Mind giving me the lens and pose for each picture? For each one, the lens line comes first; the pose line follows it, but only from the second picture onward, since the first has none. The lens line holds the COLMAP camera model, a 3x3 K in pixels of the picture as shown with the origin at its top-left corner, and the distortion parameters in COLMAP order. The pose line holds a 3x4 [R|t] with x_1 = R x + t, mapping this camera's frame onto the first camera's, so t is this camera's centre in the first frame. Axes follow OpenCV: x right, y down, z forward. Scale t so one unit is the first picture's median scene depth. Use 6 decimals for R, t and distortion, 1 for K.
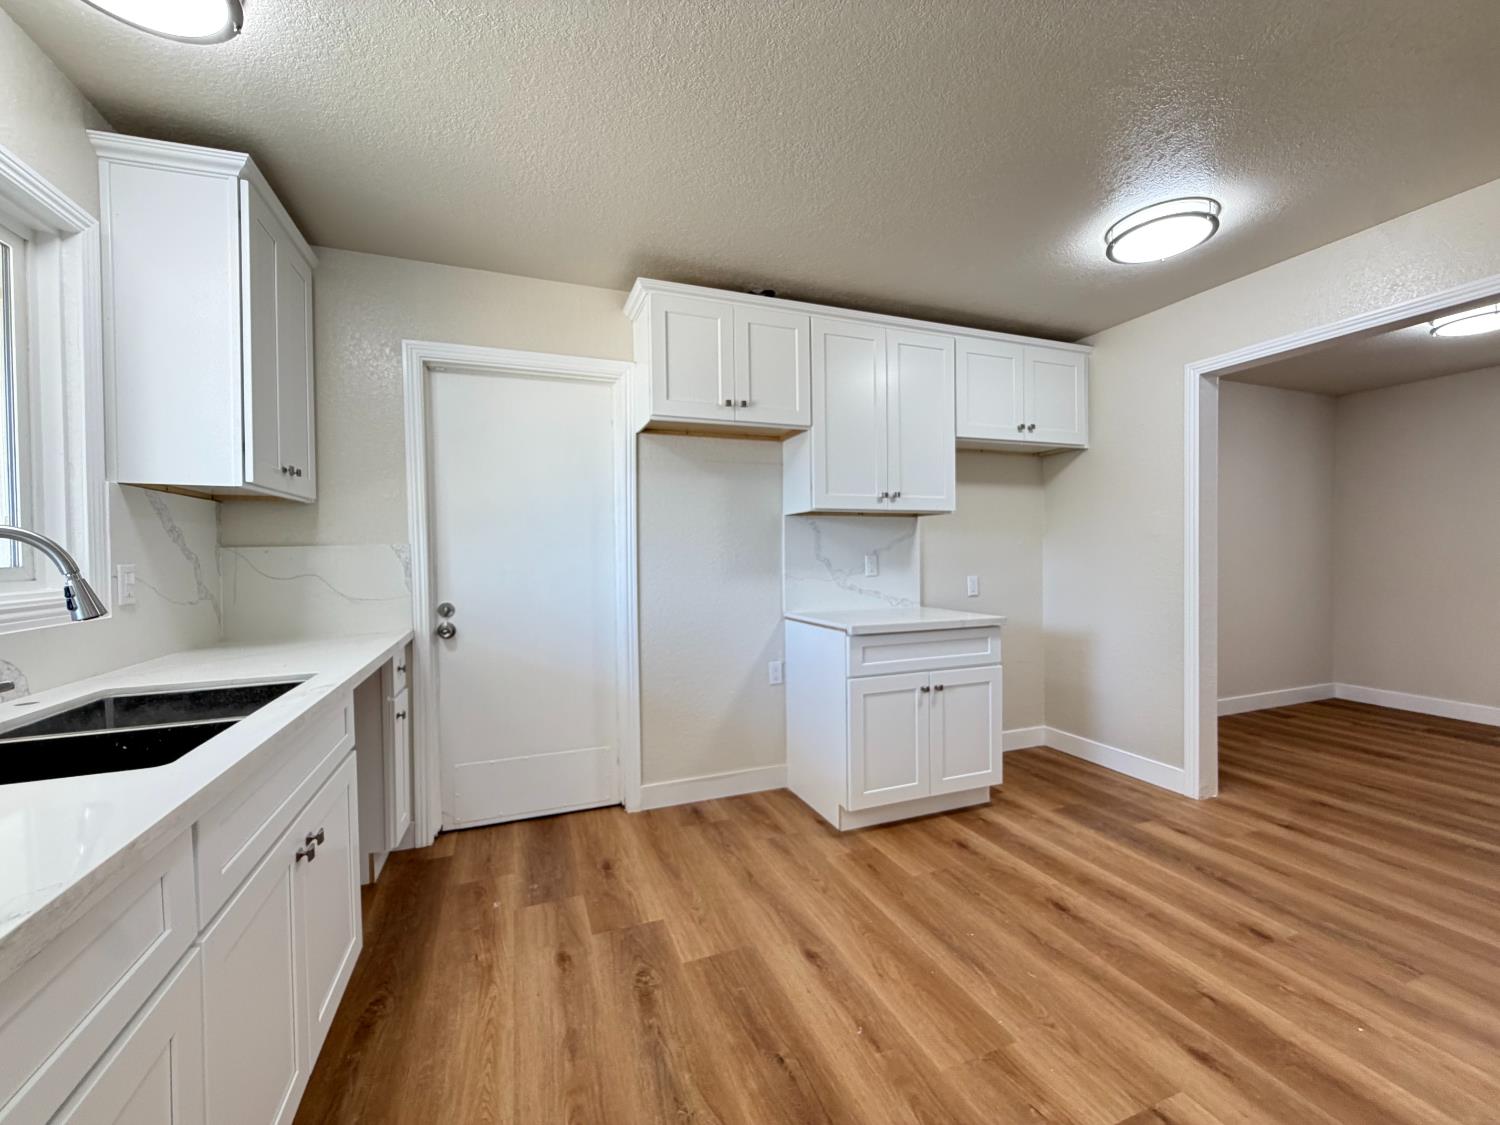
lens RADIAL K [[599.7, 0, 744.7], [0, 599.7, 565.4], [0, 0, 1]] dist [0.000511, 0.000460]
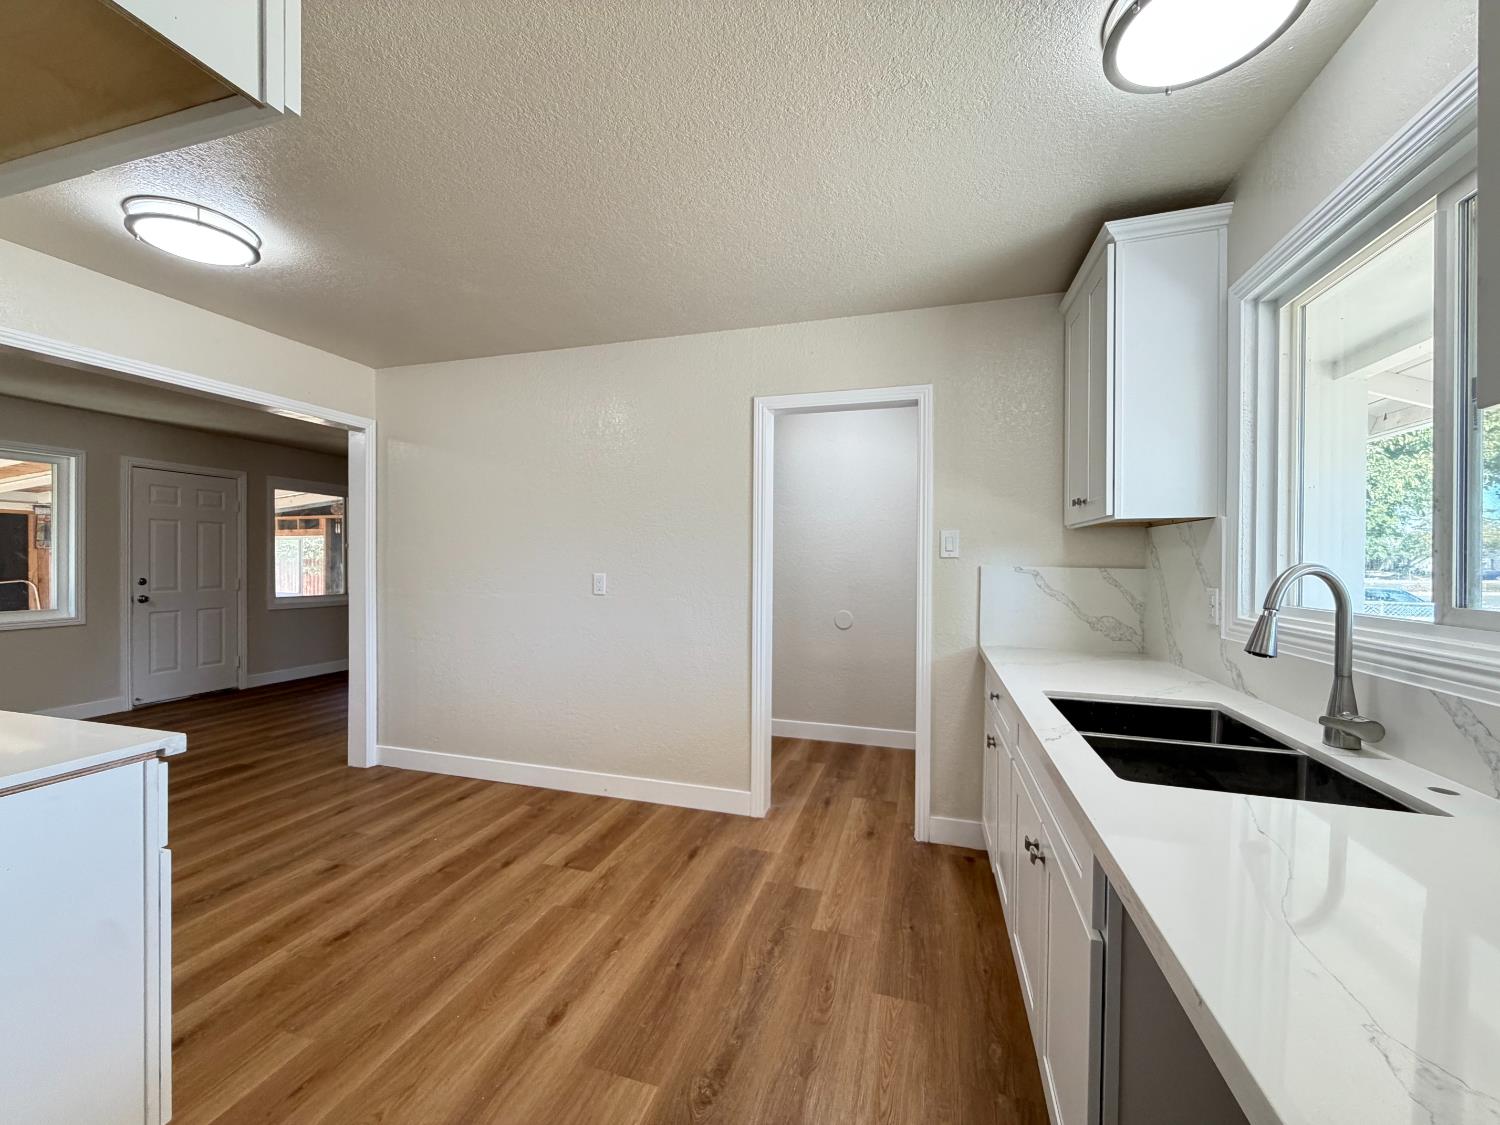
lens RADIAL K [[599.7, 0, 744.7], [0, 599.7, 565.4], [0, 0, 1]] dist [0.000511, 0.000460]
pose [[-0.786559, 0.001114, 0.617514, -0.581135], [0.012277, 0.999829, 0.013834, -0.046992], [-0.617393, 0.018463, -0.786438, 1.290625]]
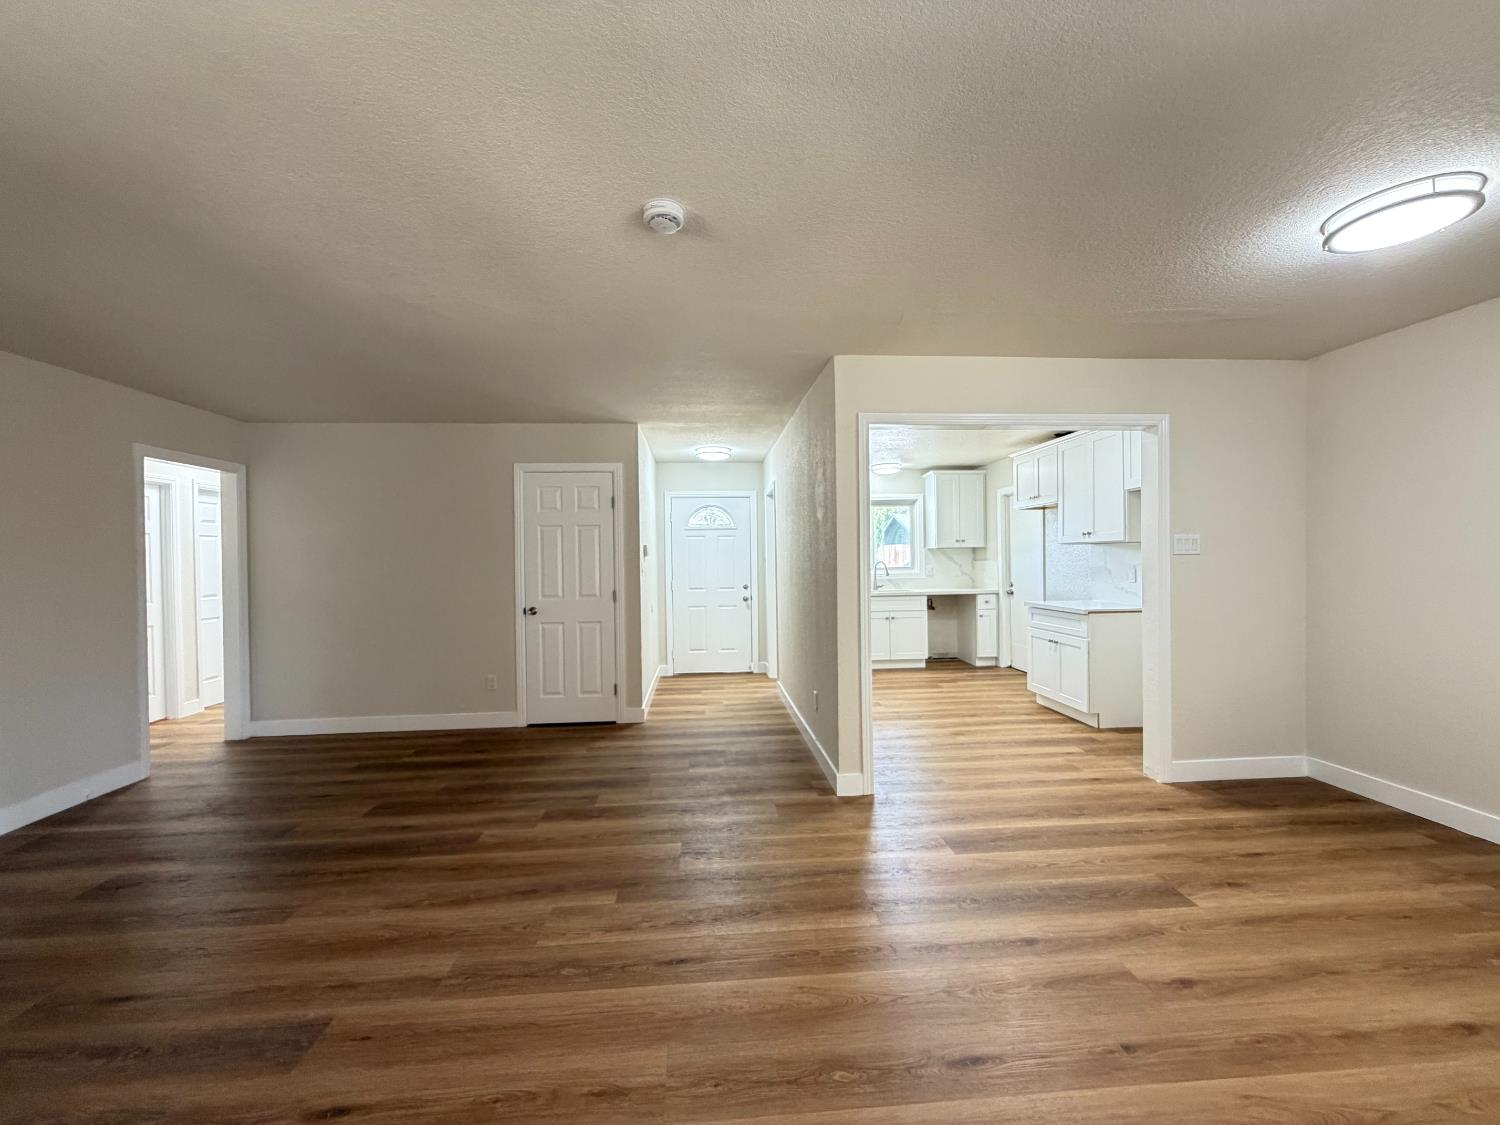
lens RADIAL K [[598.4, 0, 746.3], [0, 598.4, 565.5], [0, 0, 1]] dist [-0.001085, -0.000659]
pose [[-0.288297, 0.023576, -0.957251, 2.943222], [0.001770, 0.999708, 0.024089, -0.095091], [0.957539, 0.005250, -0.288254, 0.777471]]
